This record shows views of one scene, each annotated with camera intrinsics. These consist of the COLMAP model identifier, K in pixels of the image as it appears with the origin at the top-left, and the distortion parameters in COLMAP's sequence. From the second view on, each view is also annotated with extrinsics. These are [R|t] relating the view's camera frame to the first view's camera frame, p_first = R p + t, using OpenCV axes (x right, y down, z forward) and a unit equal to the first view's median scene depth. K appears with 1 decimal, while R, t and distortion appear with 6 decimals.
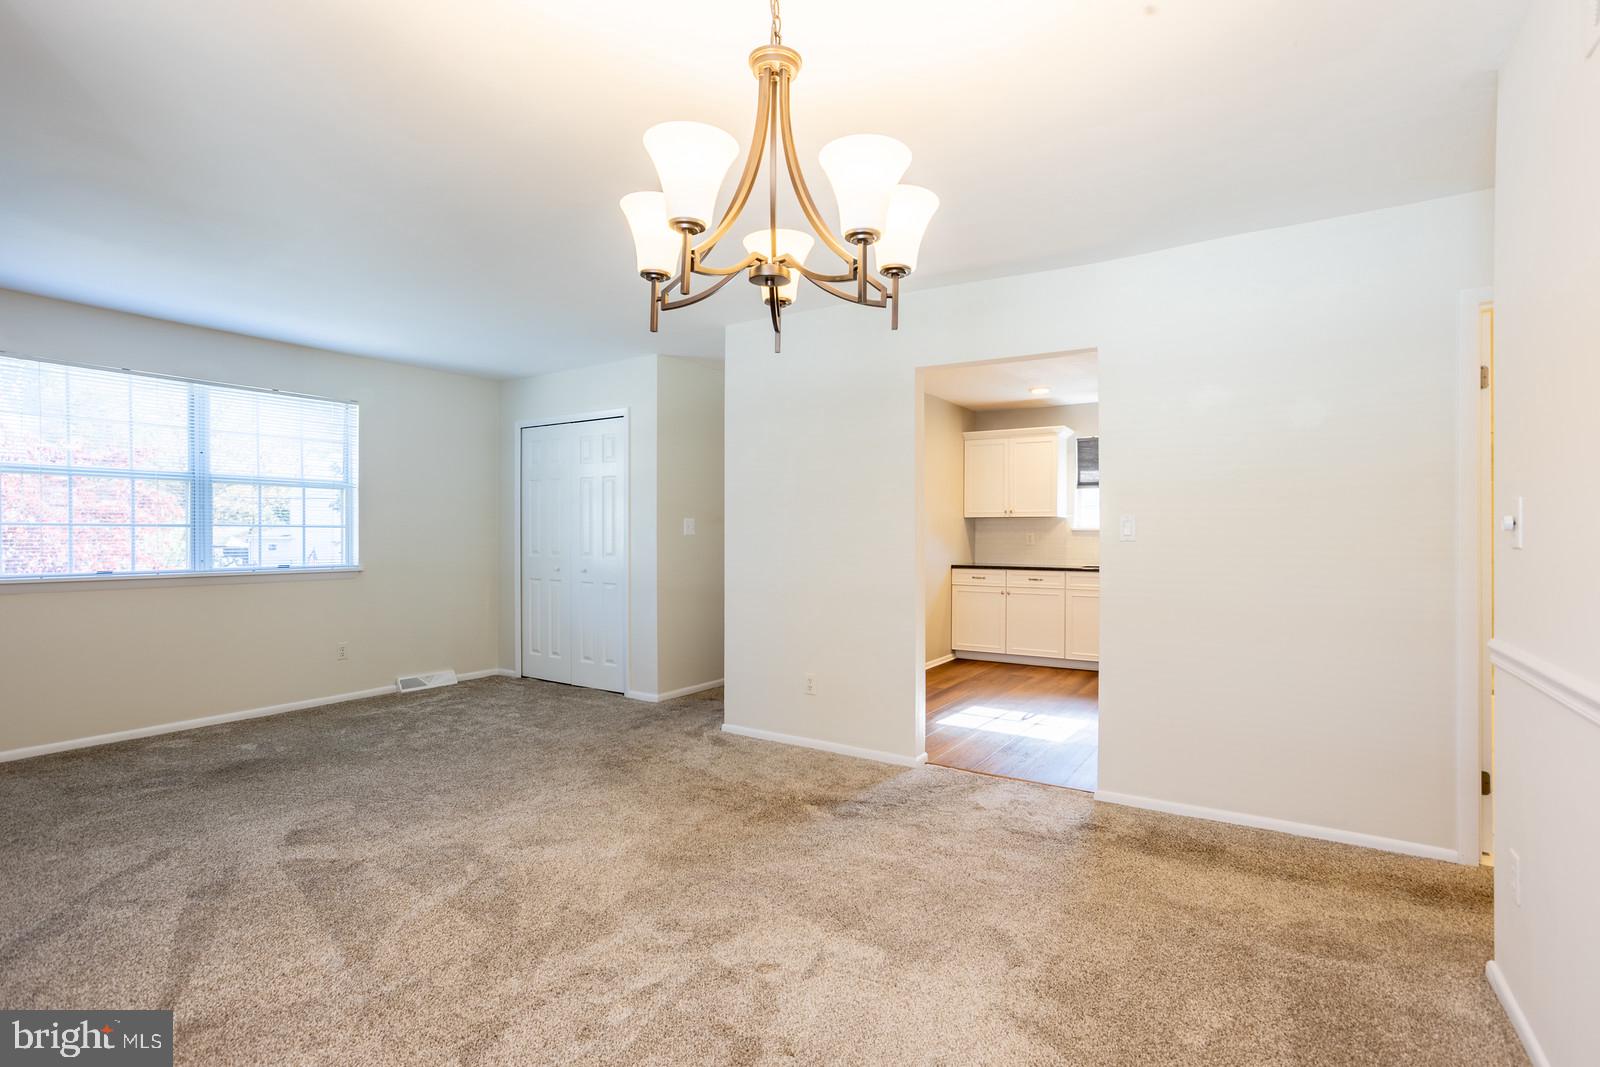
lens RADIAL K [[764.8, 0, 803.2], [0, 764.8, 540.2], [0, 0, 1]] dist [-0.056310, 0.039984]
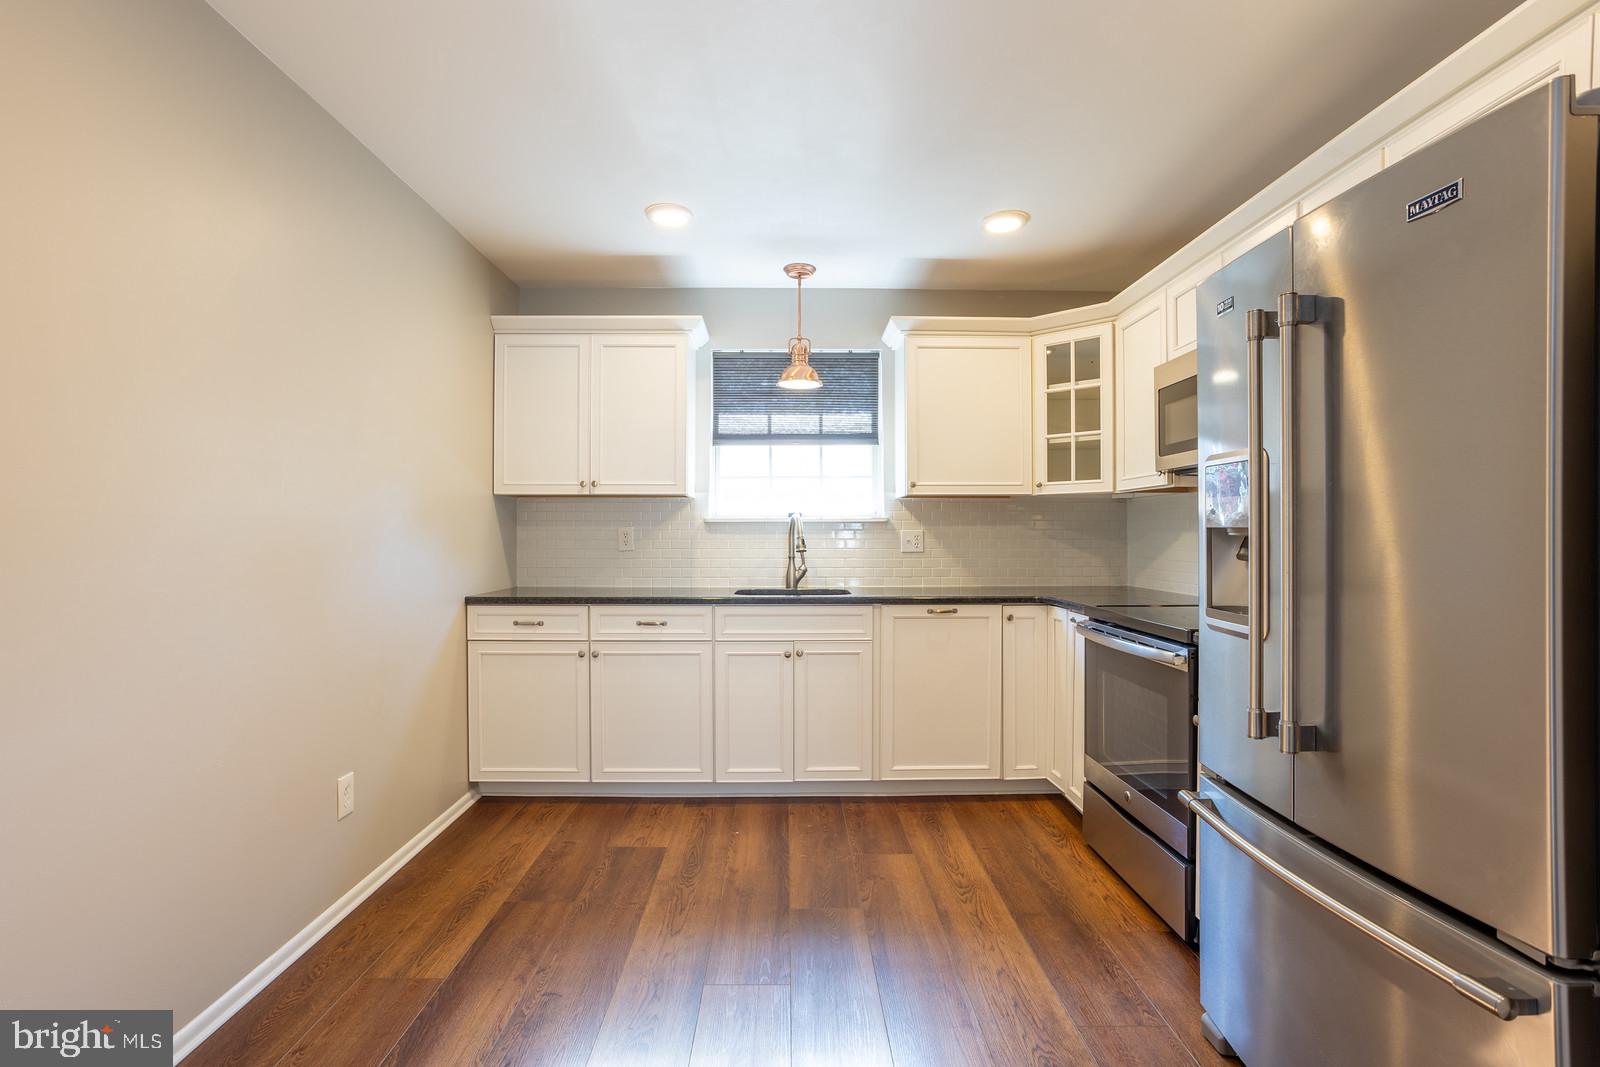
lens RADIAL K [[764.8, 0, 803.2], [0, 764.8, 540.2], [0, 0, 1]] dist [-0.056310, 0.039984]
pose [[0.824758, -0.007594, 0.565435, 0.105962], [0.005363, 0.999970, 0.005607, -0.002914], [-0.565460, -0.001592, 0.824774, 0.516770]]
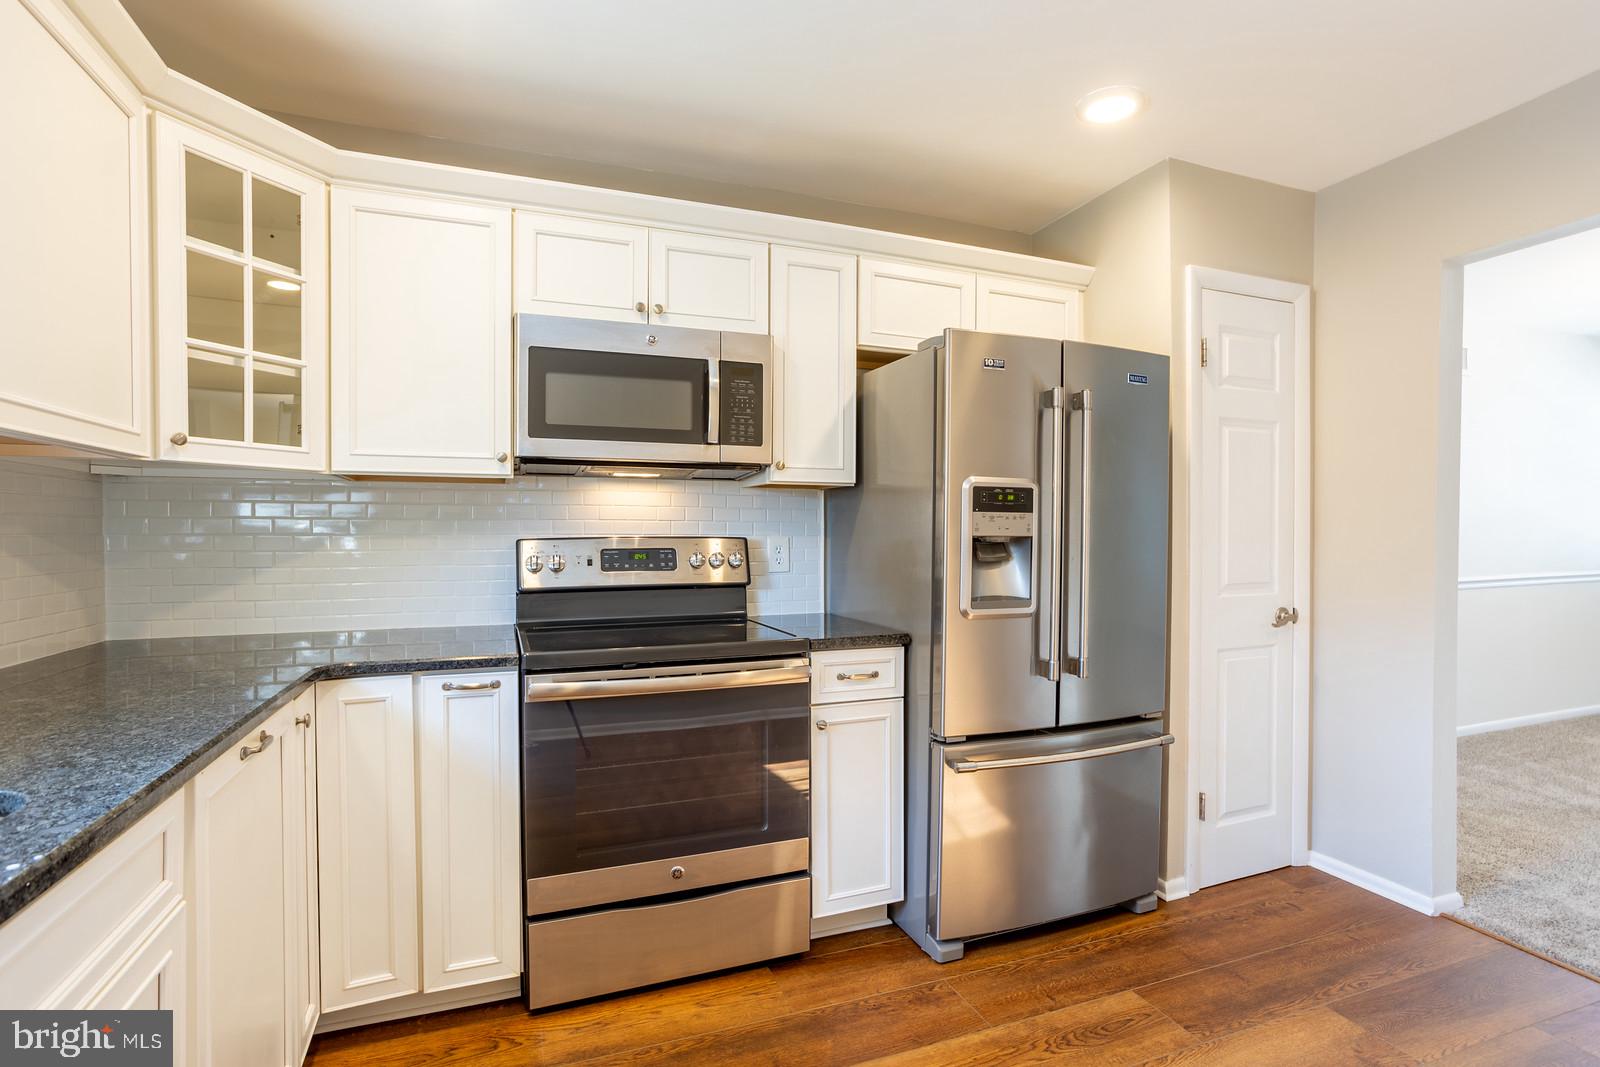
lens RADIAL K [[764.8, 0, 803.2], [0, 764.8, 540.2], [0, 0, 1]] dist [-0.056310, 0.039984]
pose [[-0.809143, -0.008924, 0.587545, 0.224597], [0.001912, 0.999839, 0.017819, -0.008559], [-0.587609, 0.015541, -0.808996, 0.909438]]
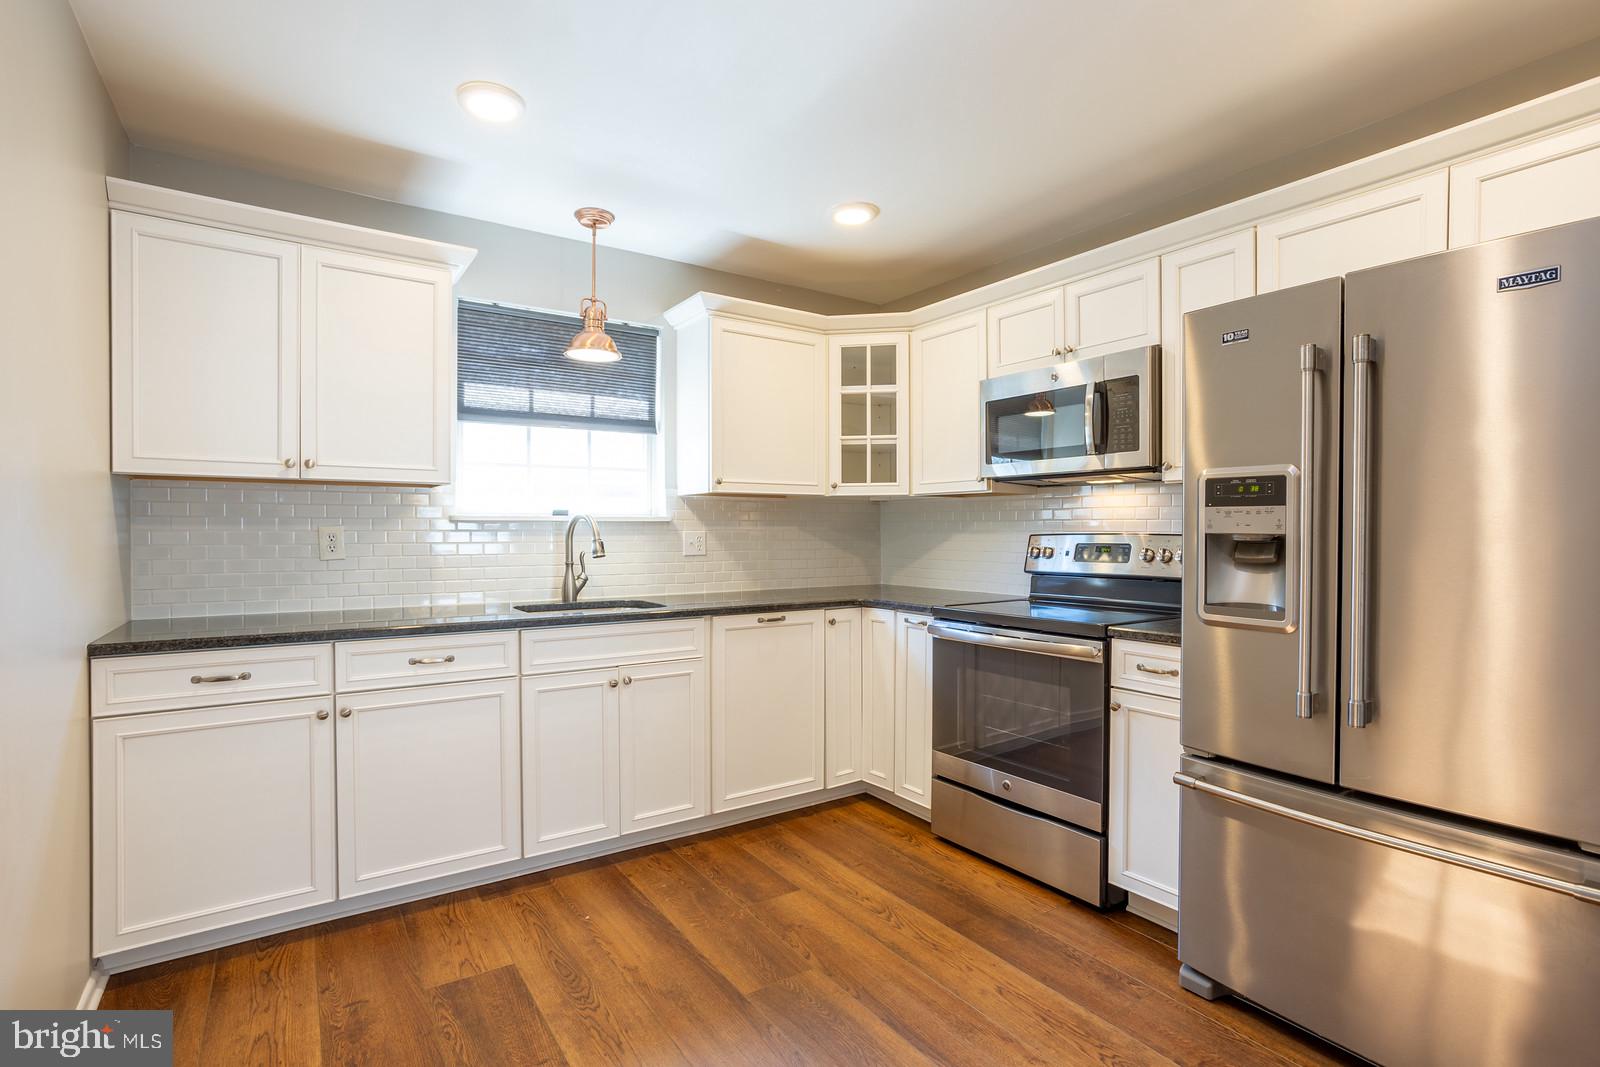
lens RADIAL K [[764.8, 0, 803.2], [0, 764.8, 540.2], [0, 0, 1]] dist [-0.056310, 0.039984]
pose [[0.380672, -0.013618, 0.924610, 0.048129], [0.004857, 0.999907, 0.012727, -0.006579], [-0.924697, -0.000354, 0.380703, 0.668235]]
